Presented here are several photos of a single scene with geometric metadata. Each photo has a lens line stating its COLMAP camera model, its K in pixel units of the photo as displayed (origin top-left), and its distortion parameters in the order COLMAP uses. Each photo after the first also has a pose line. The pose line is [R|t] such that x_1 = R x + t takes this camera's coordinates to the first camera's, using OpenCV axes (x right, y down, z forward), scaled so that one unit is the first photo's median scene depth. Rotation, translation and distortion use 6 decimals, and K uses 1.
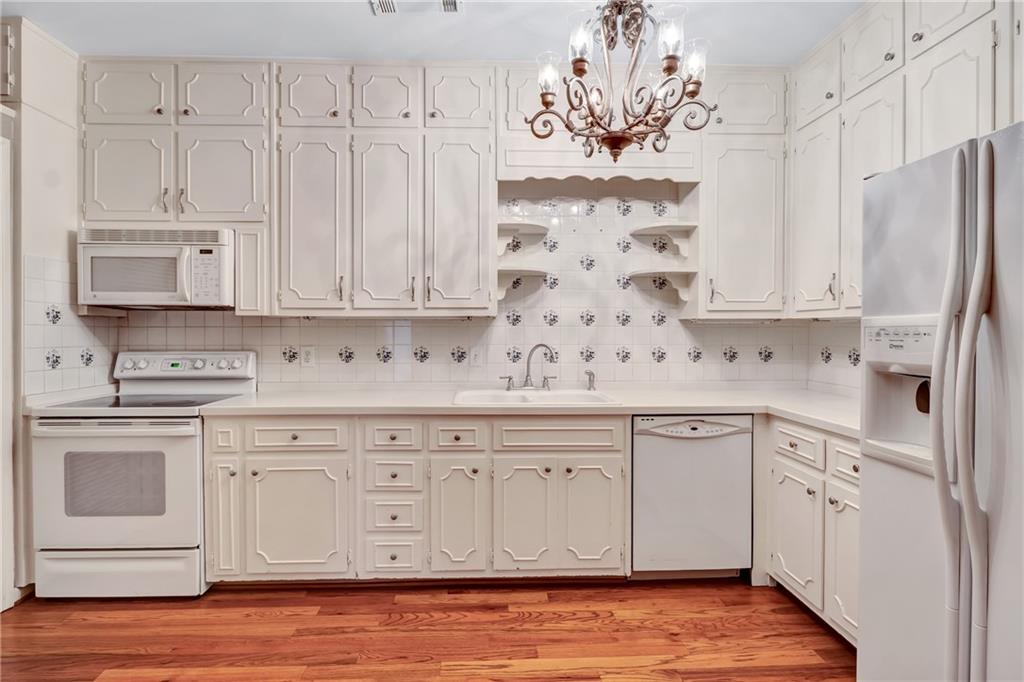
lens RADIAL K [[515.9, 0, 498.9], [0, 515.9, 336.2], [0, 0, 1]] dist [-0.005769, -0.002280]
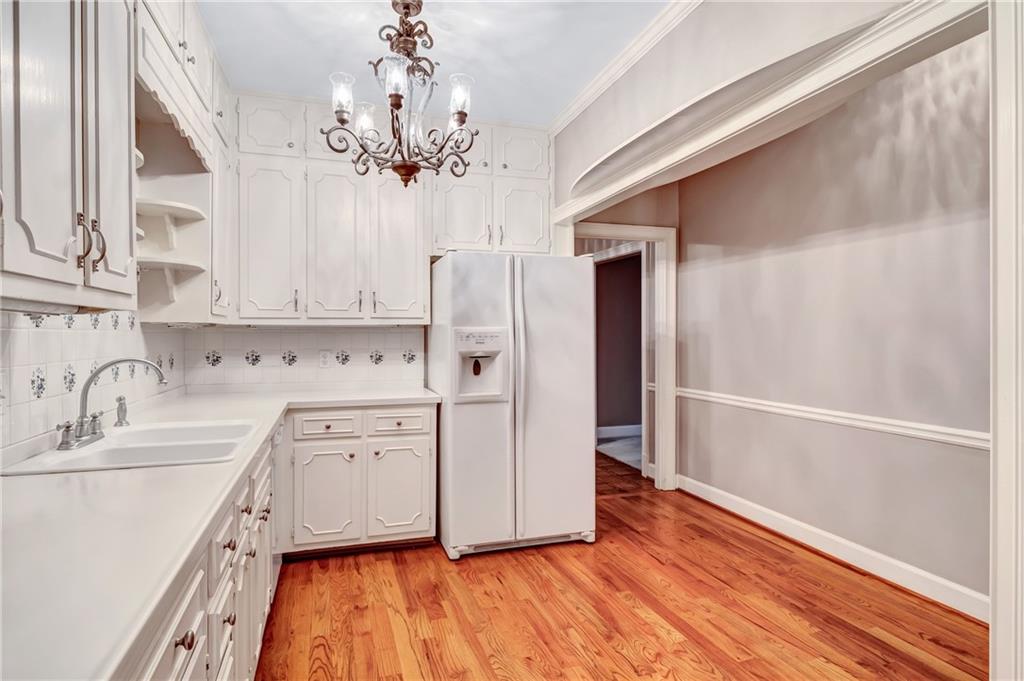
lens RADIAL K [[560.3, 0, 513.7], [0, 560.3, 337.4], [0, 0, 1]] dist [-0.005475, 0.001063]
pose [[-0.274280, -0.004194, 0.961641, -0.799390], [0.013696, 0.999872, 0.008267, -0.010196], [-0.961552, 0.015438, -0.274188, 0.865865]]
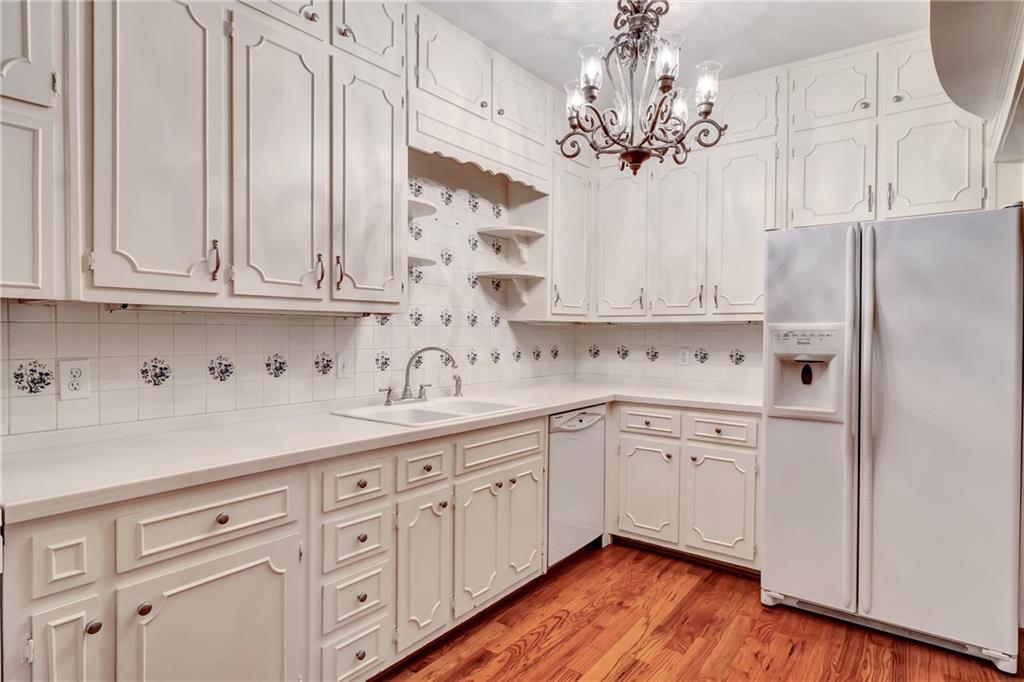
lens RADIAL K [[560.3, 0, 510.5], [0, 560.3, 338.6], [0, 0, 1]] dist [-0.005475, 0.001063]
pose [[0.635623, -0.007588, 0.771962, -0.651286], [0.004526, 0.999971, 0.006103, -0.004931], [-0.771986, -0.000385, 0.635639, 0.356585]]
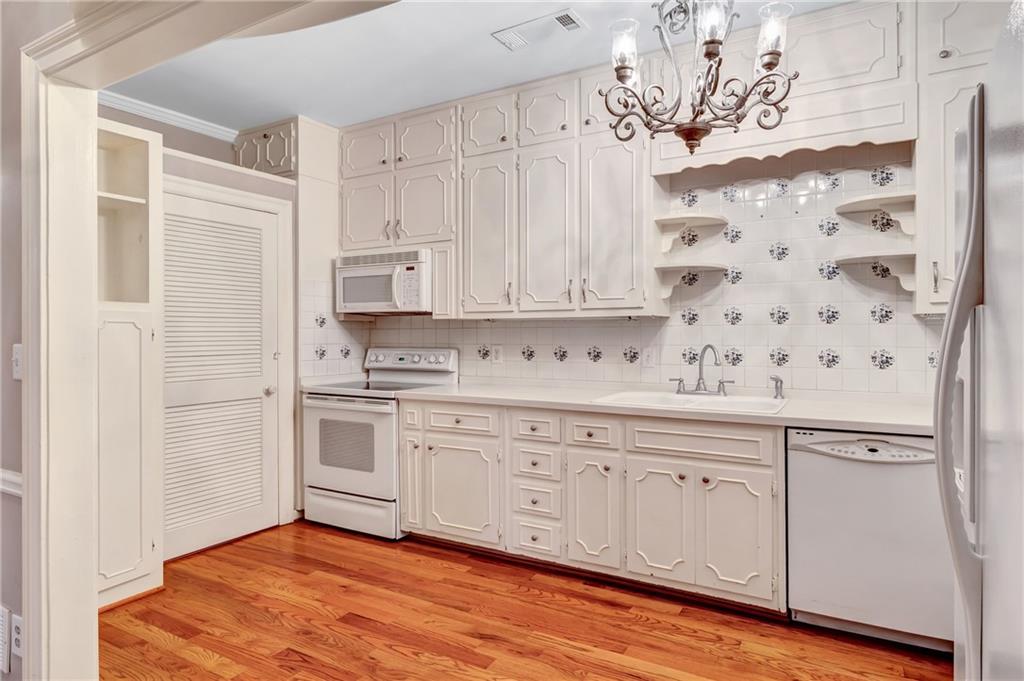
lens RADIAL K [[560.3, 0, 515.5], [0, 560.3, 333.7], [0, 0, 1]] dist [-0.005475, 0.001063]
pose [[0.861643, -0.001812, -0.507512, 0.351015], [-0.000523, 0.999990, -0.004458, 0.000129], [0.507515, 0.004106, 0.861633, -0.044488]]
